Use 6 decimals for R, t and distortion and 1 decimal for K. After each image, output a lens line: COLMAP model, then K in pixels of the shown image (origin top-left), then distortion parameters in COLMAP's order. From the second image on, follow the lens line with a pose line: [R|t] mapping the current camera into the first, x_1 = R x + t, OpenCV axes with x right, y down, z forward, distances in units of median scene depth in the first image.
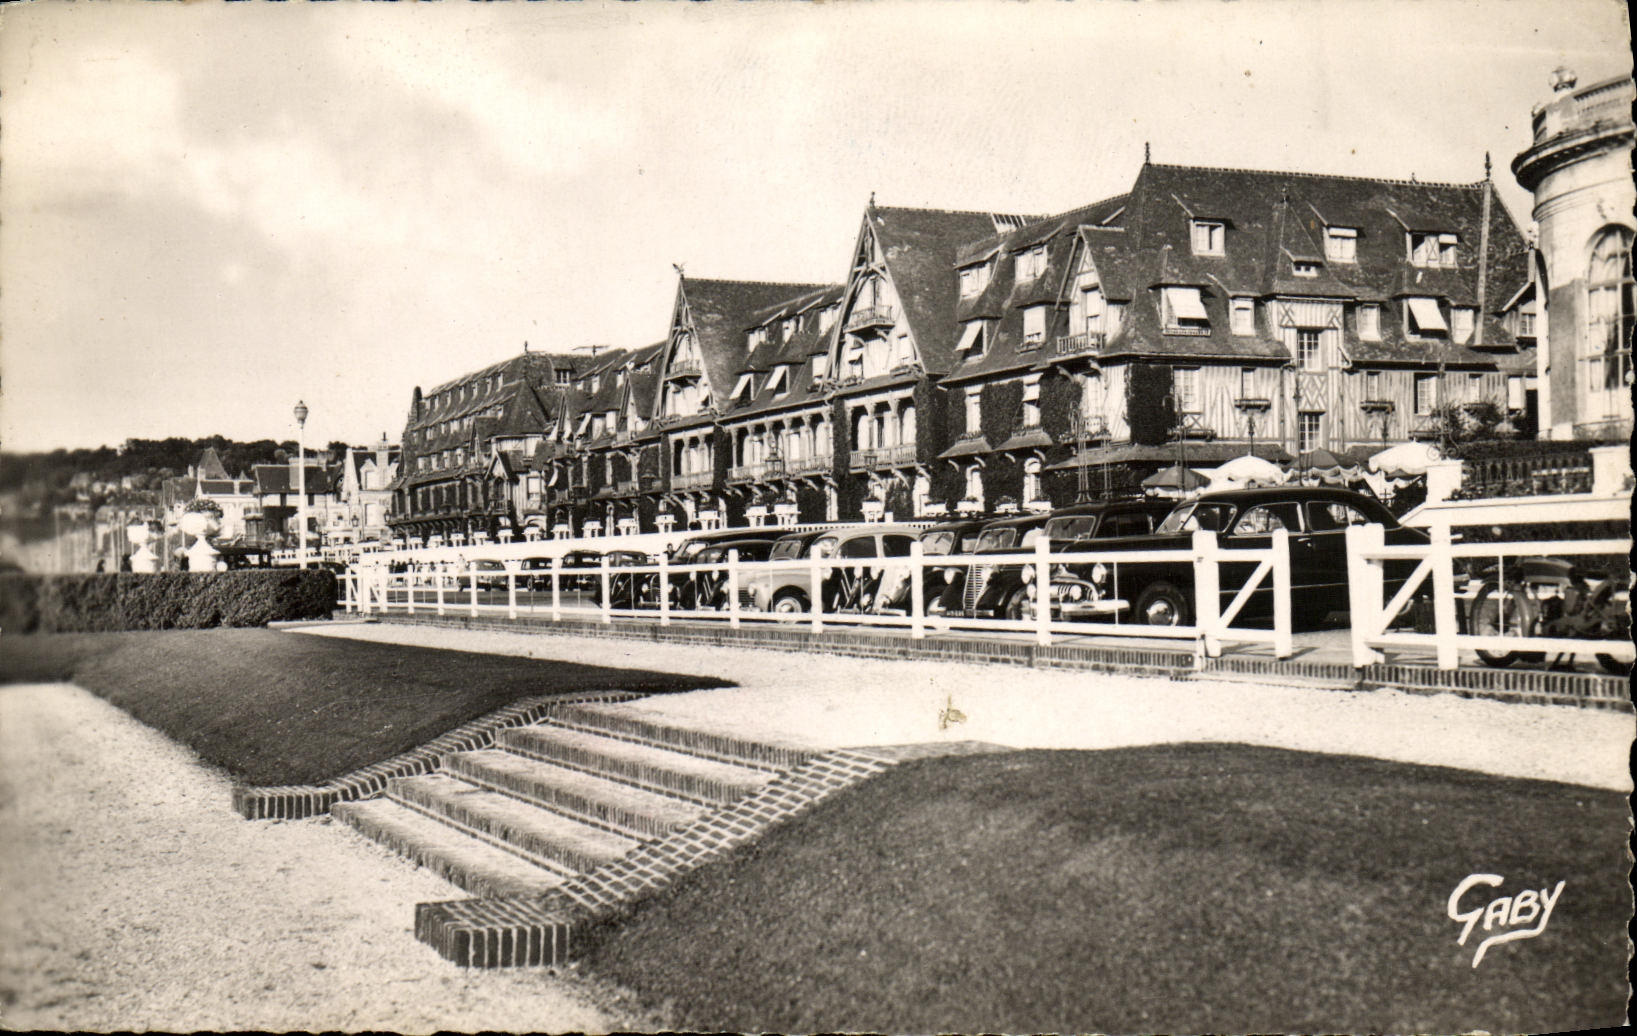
lens RADIAL K [[2069.6, 0, 818.5], [0, 2069.6, 518.0], [0, 0, 1]] dist [0.009016, 0.005850]
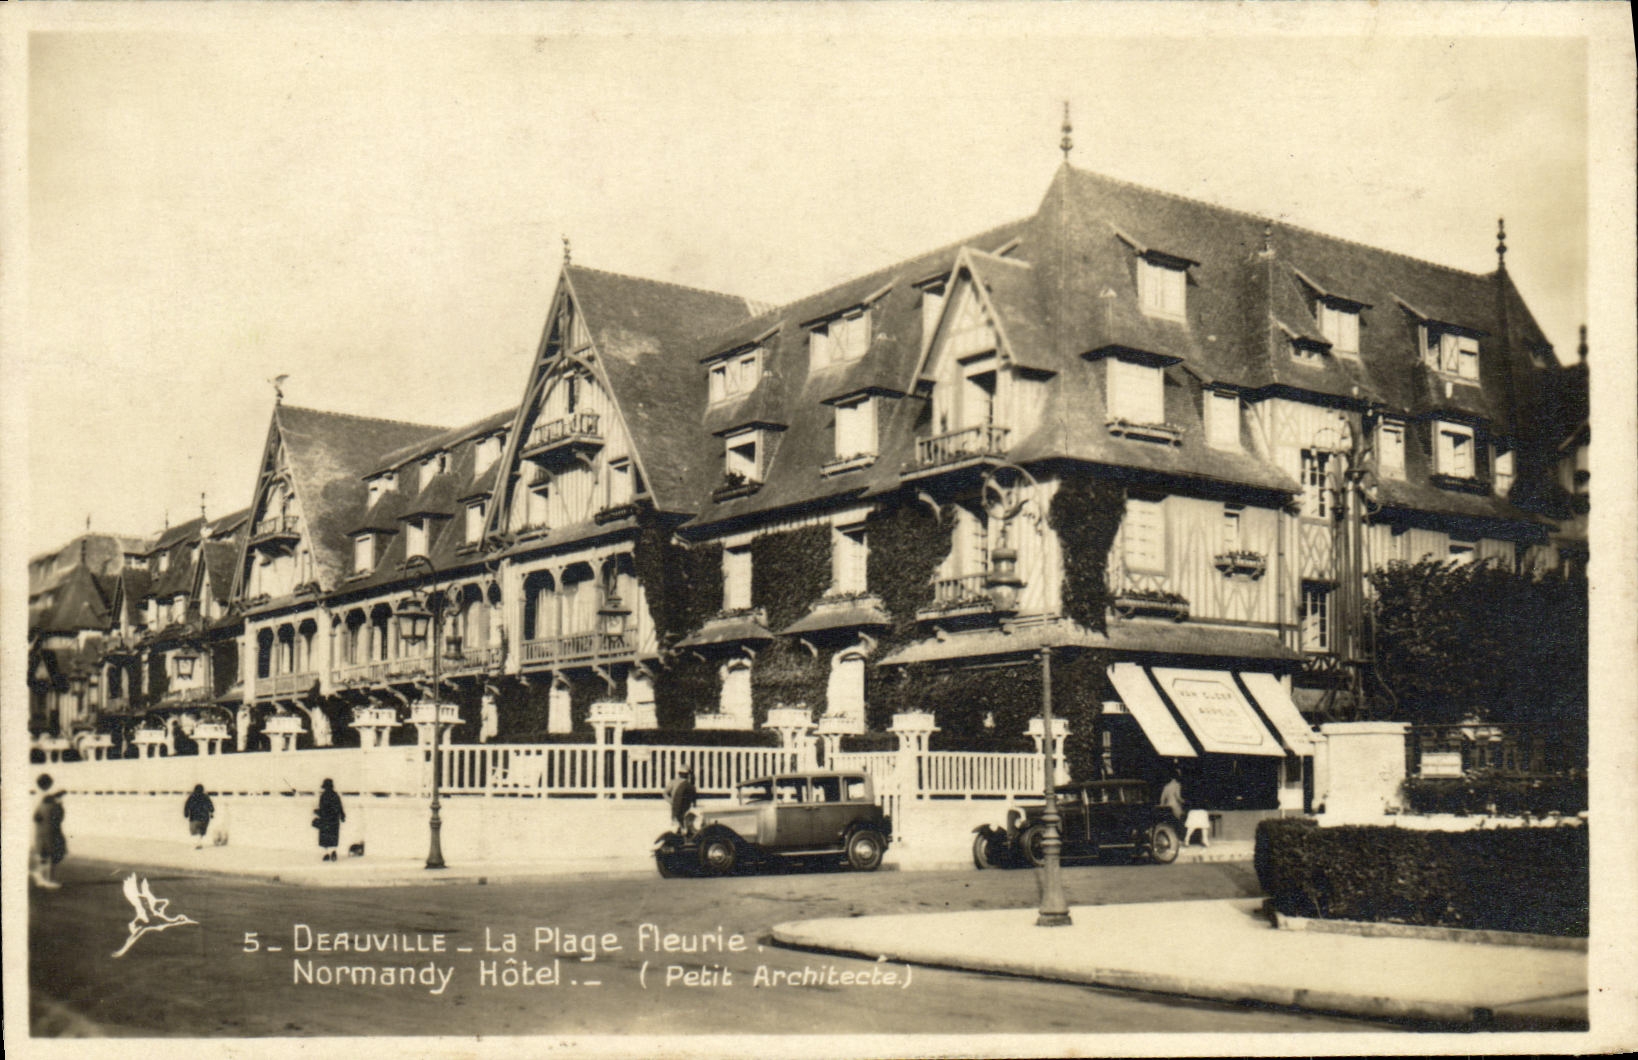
lens RADIAL K [[1693.0, 0, 823.6], [0, 1693.0, 687.4], [0, 0, 1]] dist [-0.017902, -0.004194]
pose [[0.972782, 0.034789, 0.229097, -0.016388], [-0.025877, 0.998791, -0.041791, 0.003589], [-0.230274, 0.034725, 0.972506, 0.516200]]
